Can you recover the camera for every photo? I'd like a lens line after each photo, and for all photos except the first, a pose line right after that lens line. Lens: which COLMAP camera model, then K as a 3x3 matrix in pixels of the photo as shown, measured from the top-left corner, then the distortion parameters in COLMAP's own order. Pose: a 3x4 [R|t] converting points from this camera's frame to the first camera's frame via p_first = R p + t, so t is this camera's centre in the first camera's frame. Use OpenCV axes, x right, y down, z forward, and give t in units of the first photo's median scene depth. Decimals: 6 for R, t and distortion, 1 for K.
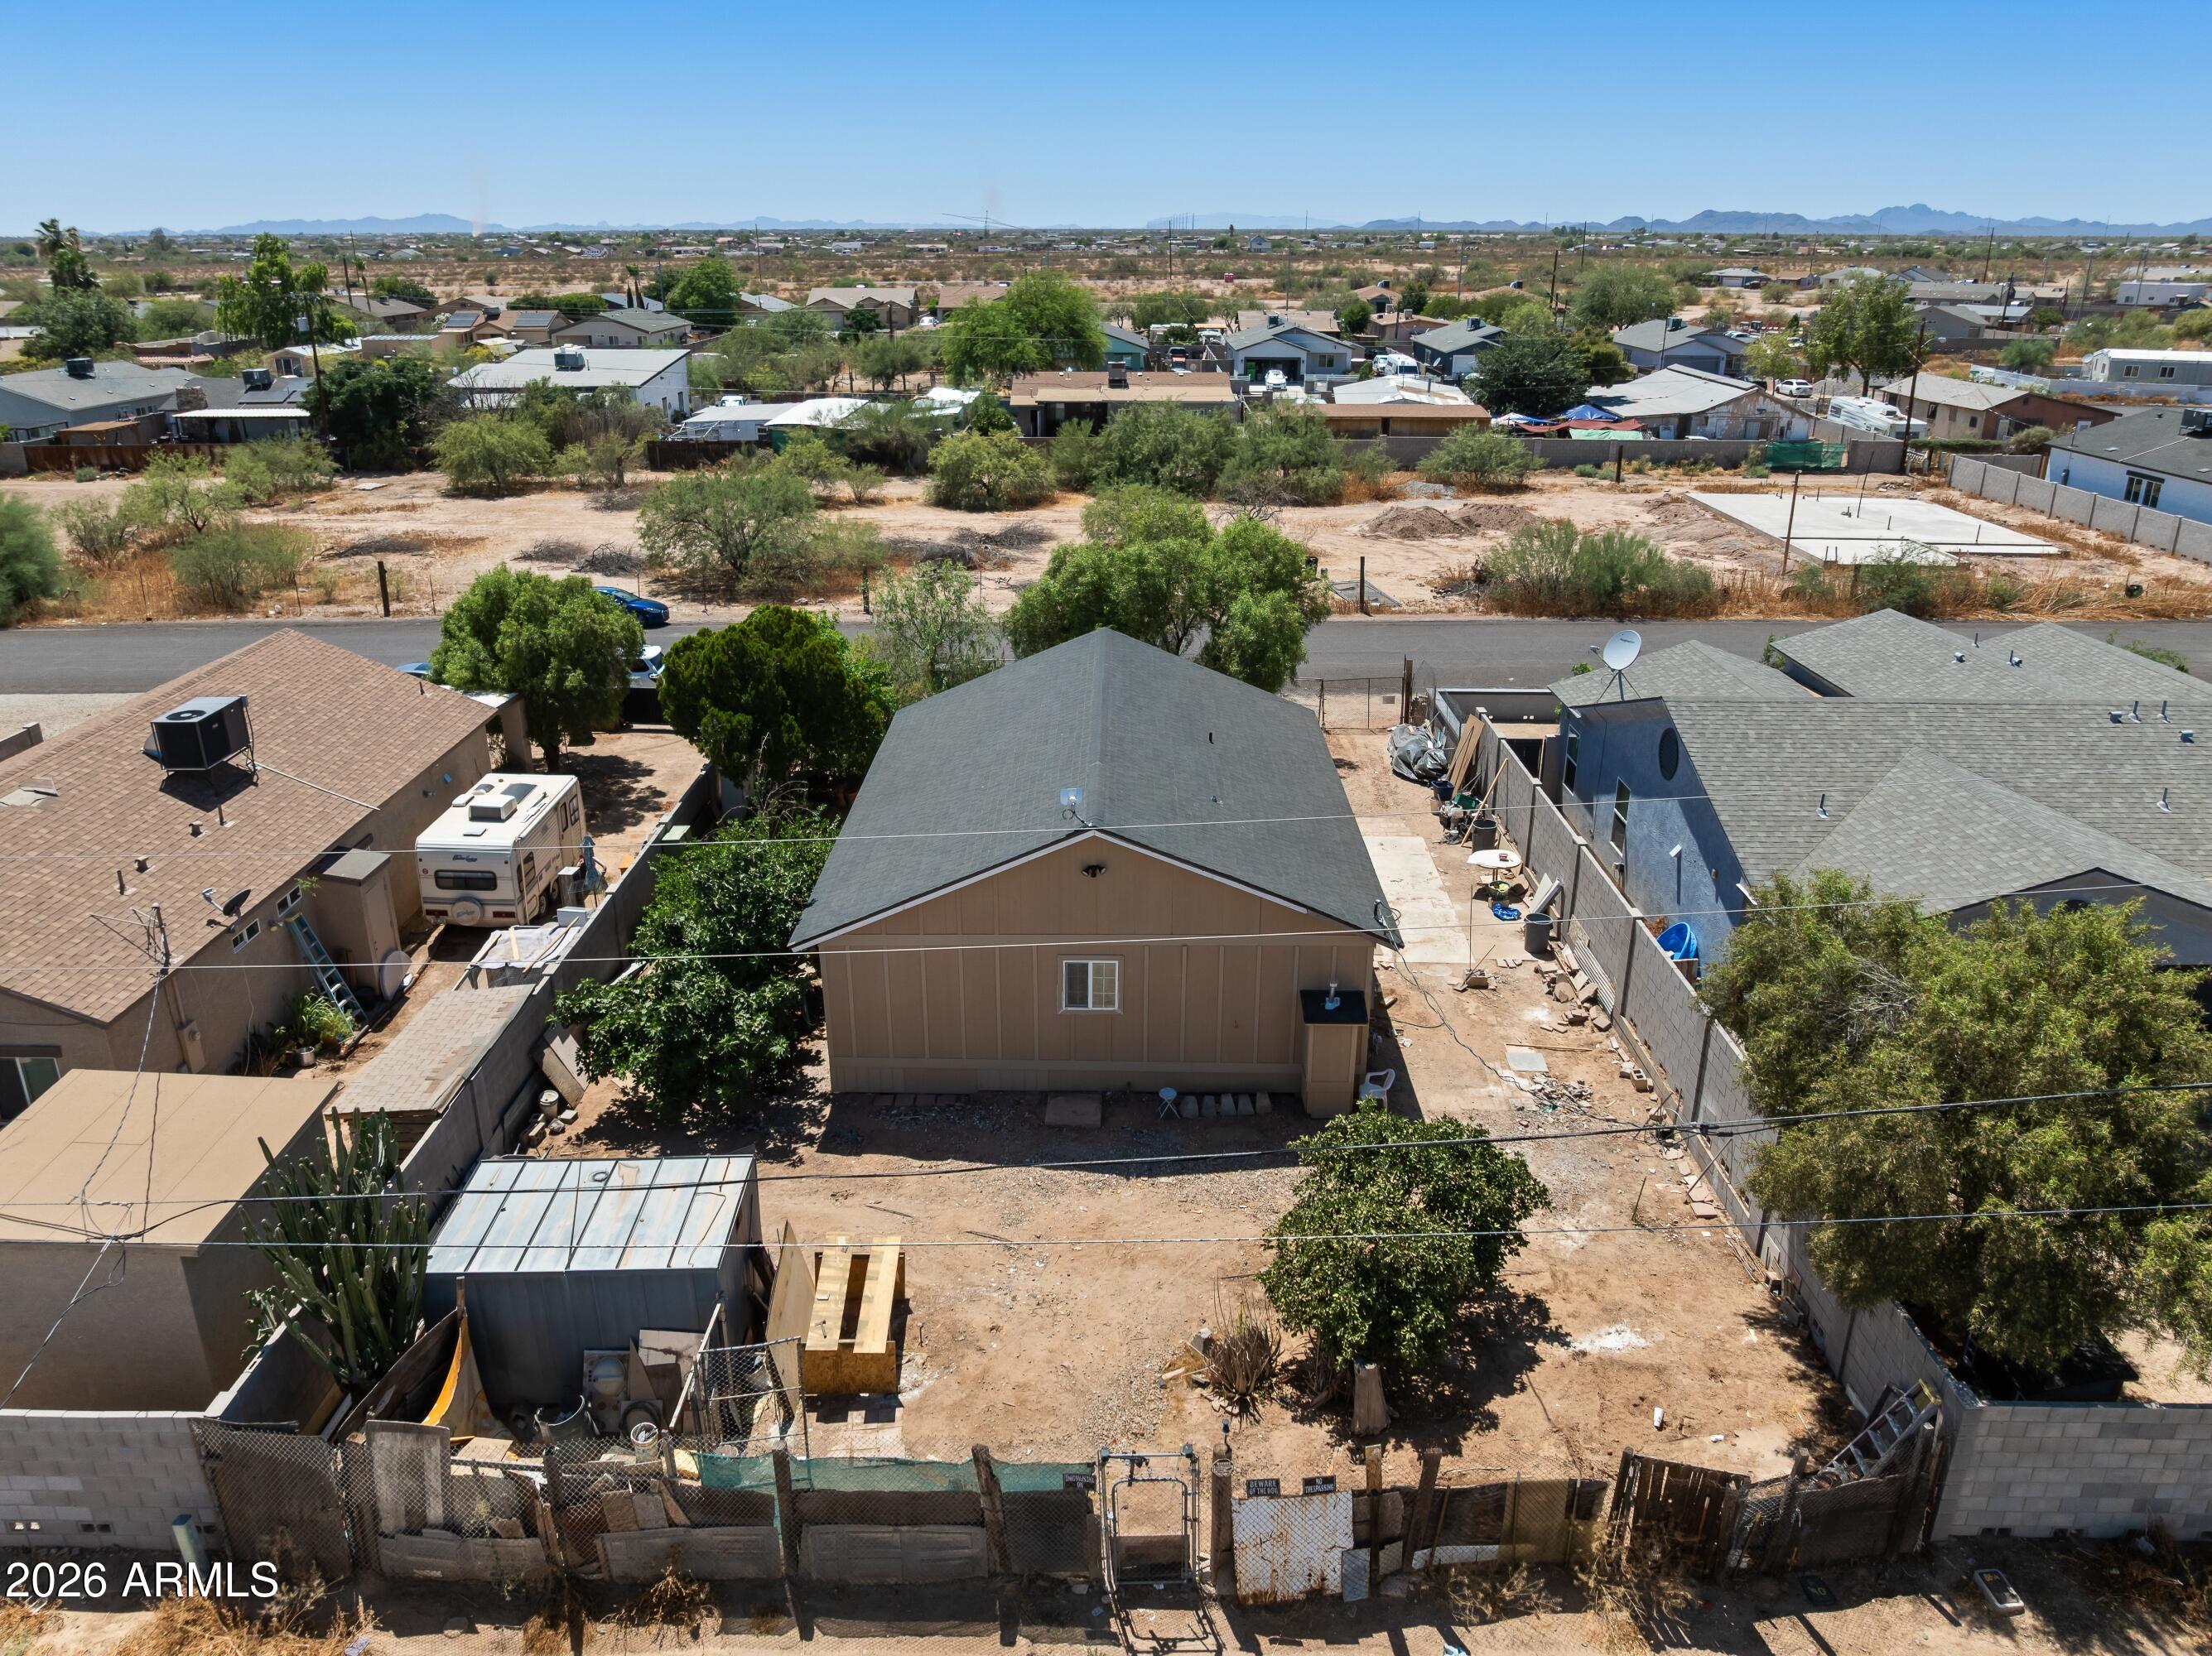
lens RADIAL K [[1570.0, 0, 1104.2], [0, 1570.0, 826.4], [0, 0, 1]] dist [-0.039016, 0.003245]
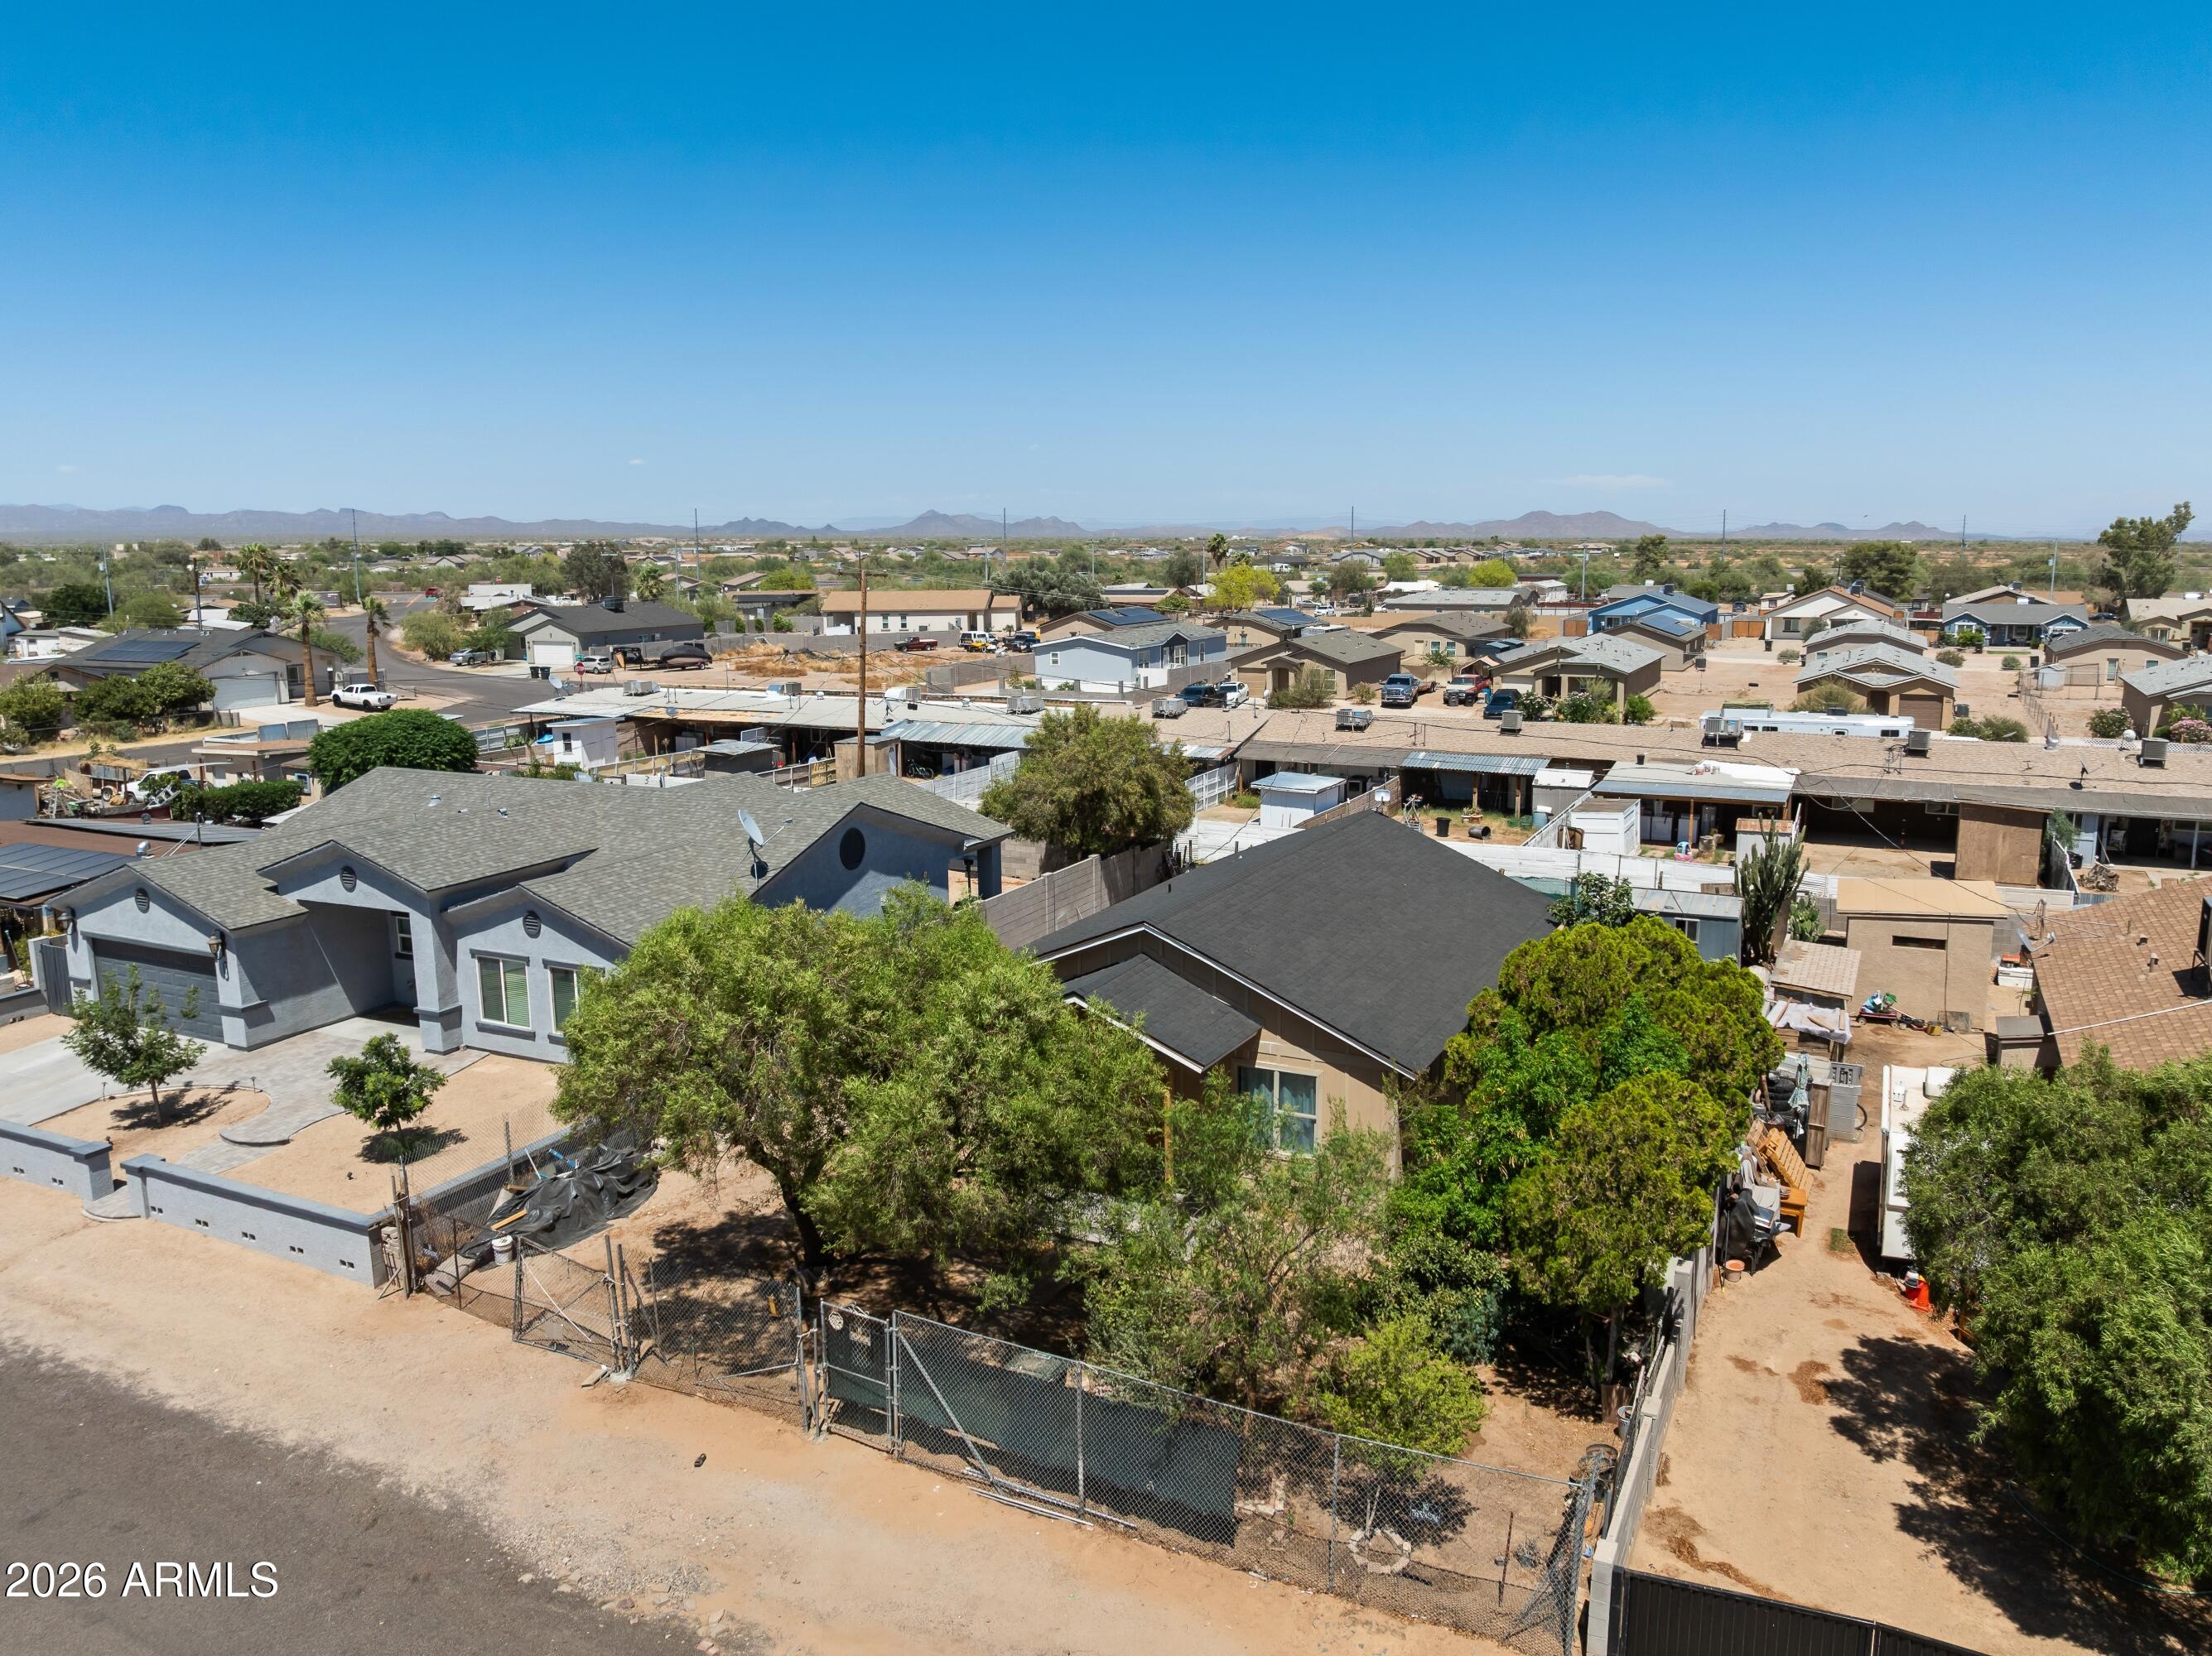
lens RADIAL K [[1587.2, 0, 1119.2], [0, 1587.2, 833.0], [0, 0, 1]] dist [-0.031105, -0.002978]
pose [[-0.898265, -0.076260, 0.432787, -0.164770], [0.160058, 0.860409, 0.483817, -0.279560], [-0.409269, 0.503866, -0.760669, 0.821455]]
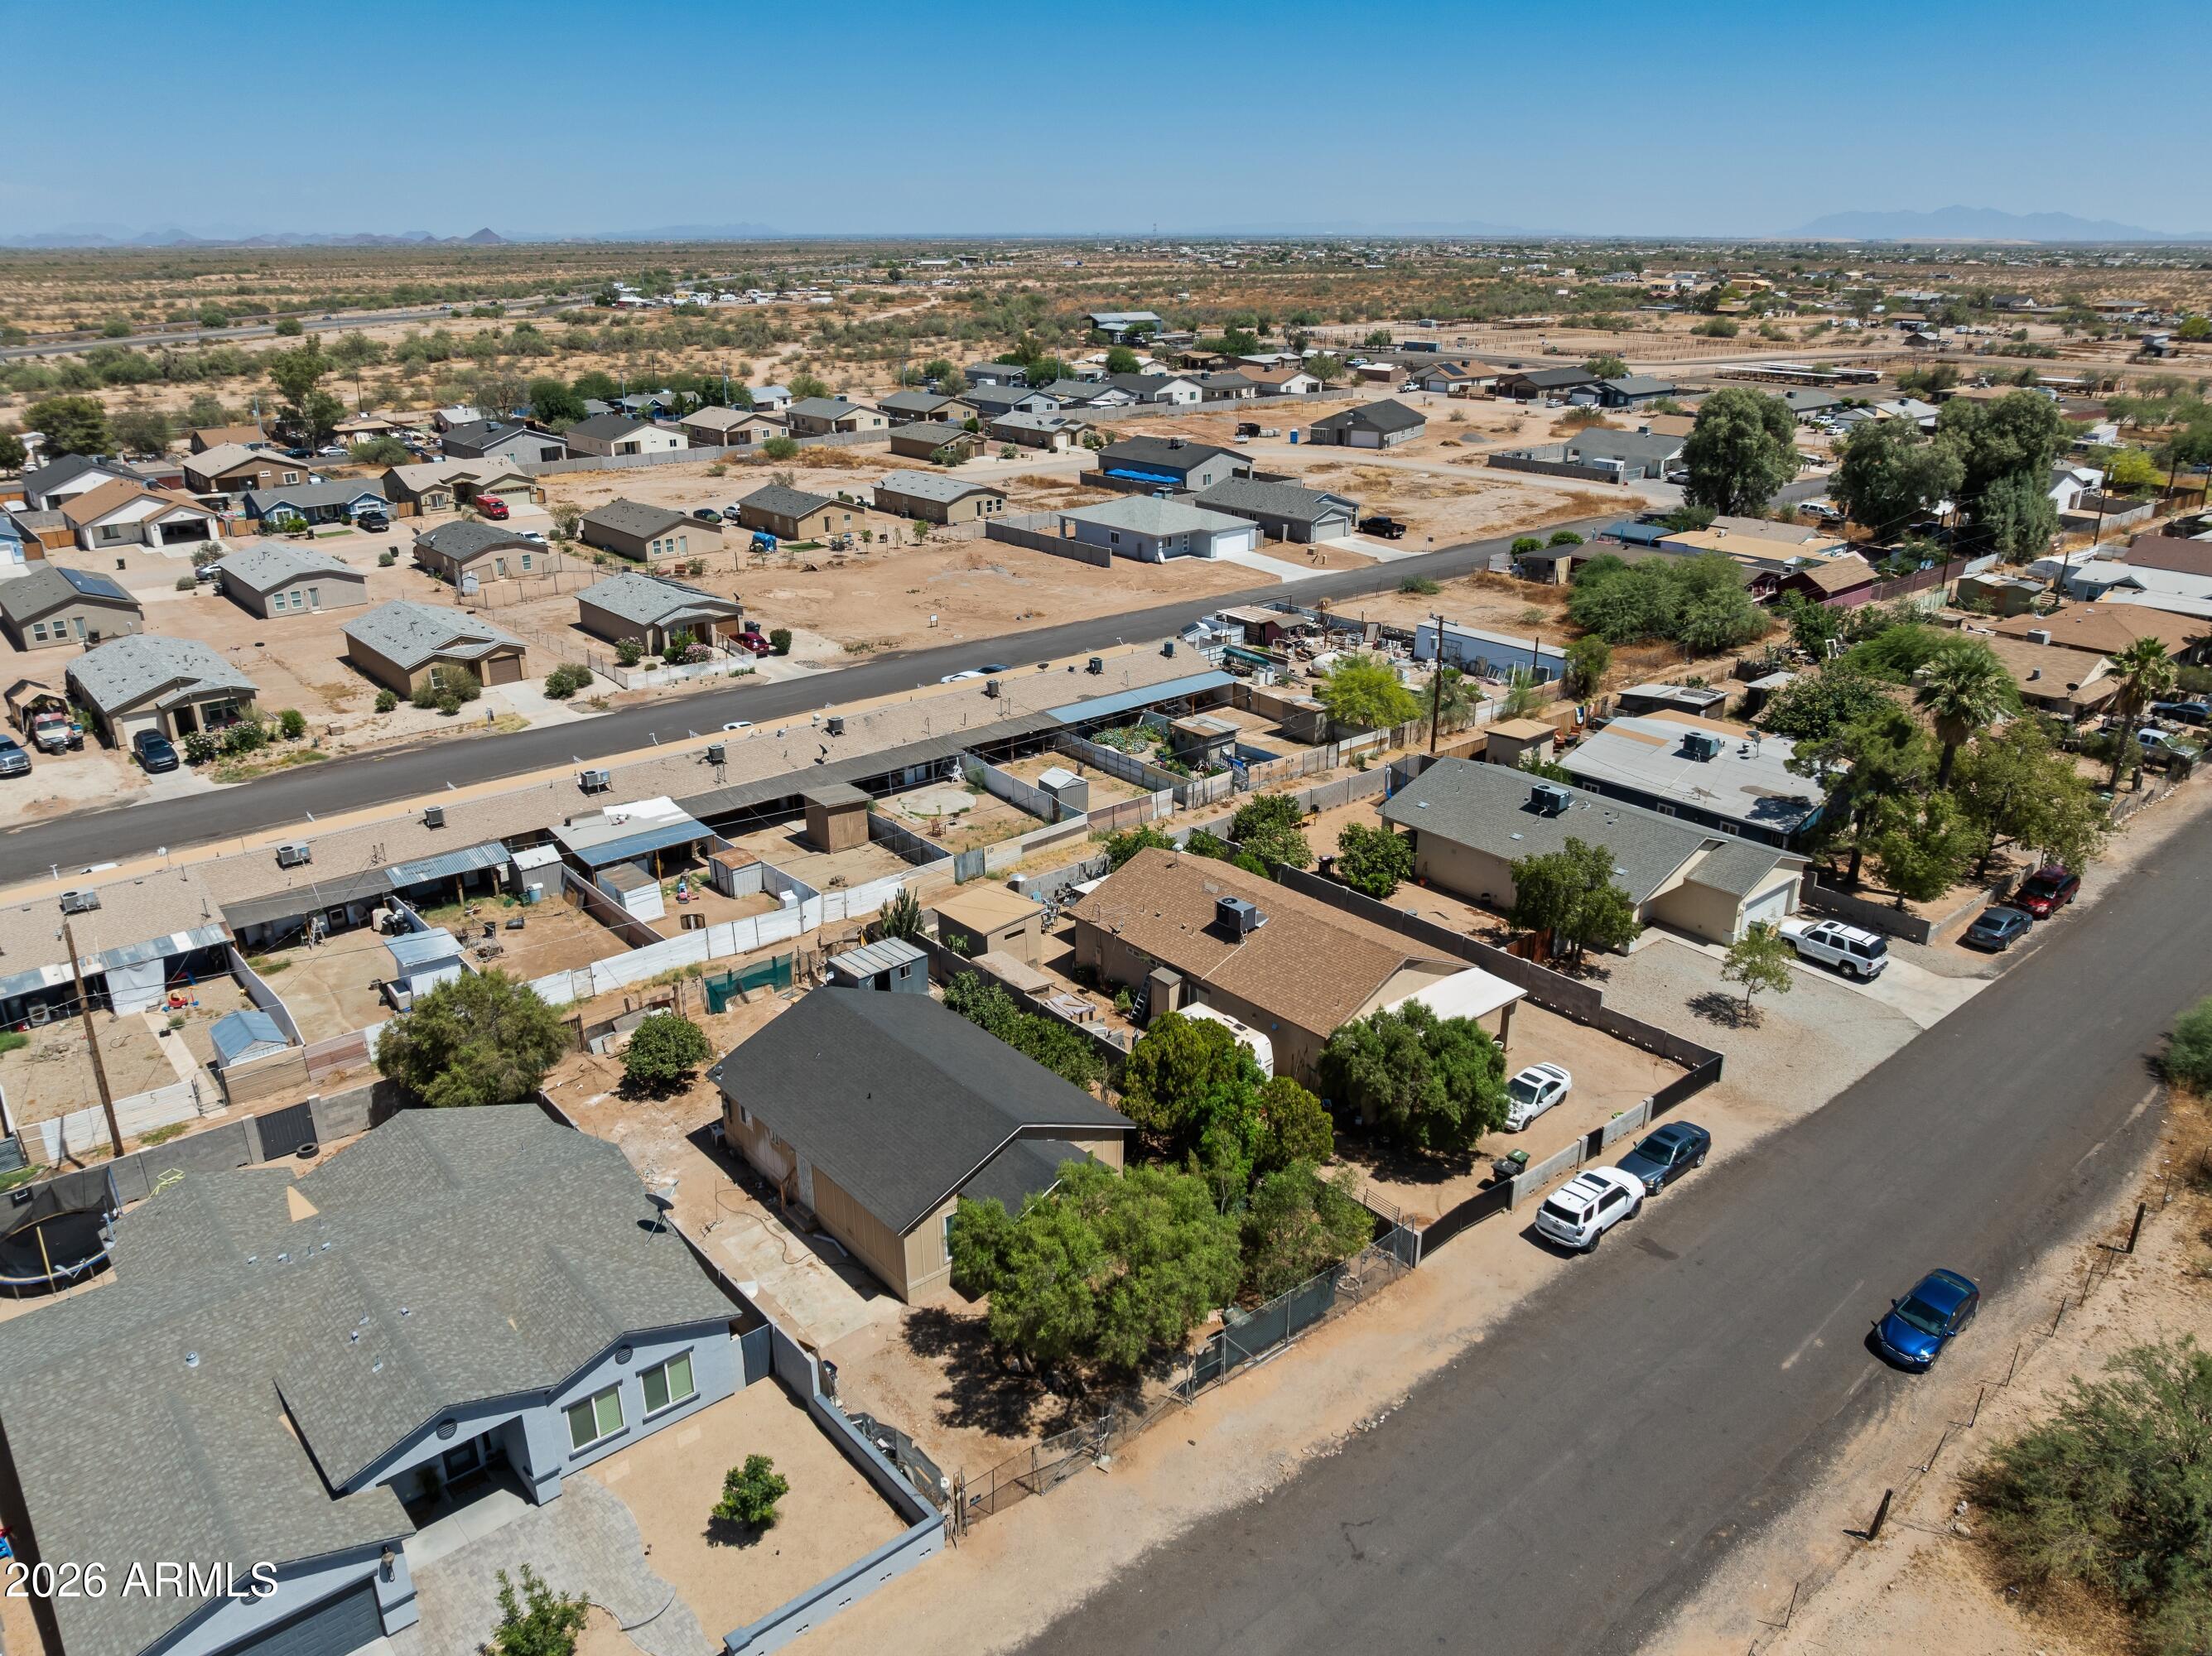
lens RADIAL K [[1578.0, 0, 1106.0], [0, 1578.0, 828.0], [0, 0, 1]] dist [-0.032884, -0.007651]
pose [[-0.756421, 0.231352, -0.611803, 0.388360], [-0.234278, 0.777470, 0.583656, -0.610451], [0.610689, 0.584822, -0.533894, 0.862041]]
